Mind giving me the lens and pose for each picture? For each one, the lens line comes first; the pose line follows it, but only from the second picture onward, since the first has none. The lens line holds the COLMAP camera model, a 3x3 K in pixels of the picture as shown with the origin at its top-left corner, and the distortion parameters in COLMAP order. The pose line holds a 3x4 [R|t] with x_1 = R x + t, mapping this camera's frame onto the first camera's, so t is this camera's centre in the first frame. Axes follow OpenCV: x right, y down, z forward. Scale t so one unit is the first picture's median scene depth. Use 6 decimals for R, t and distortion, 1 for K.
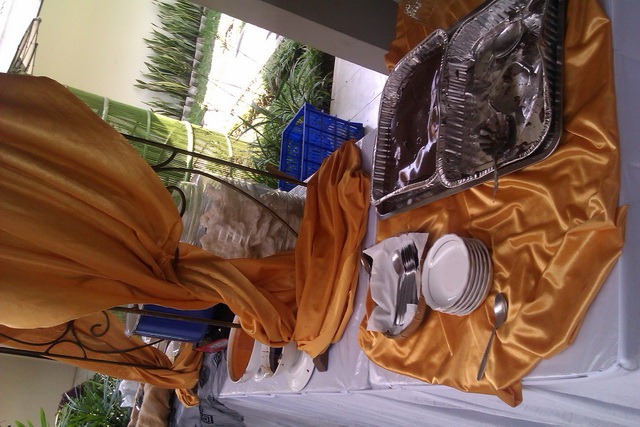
lens RADIAL K [[600.8, 0, 320.0], [0, 600.8, 214.8], [0, 0, 1]] dist [0.015653, 0.000000]
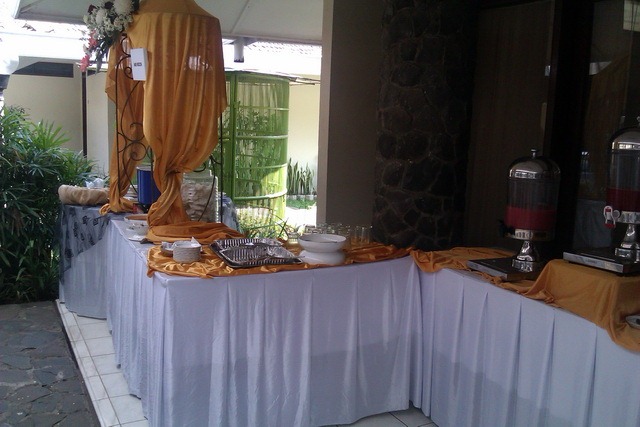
lens RADIAL K [[600.8, 0, 320.8], [0, 600.8, 213.7], [0, 0, 1]] dist [0.015653, 0.000000]
pose [[0.250794, 0.942983, -0.218829, 0.541918], [-0.964824, 0.225077, -0.135852, -0.112491], [-0.078852, 0.245202, 0.966260, -1.231087]]
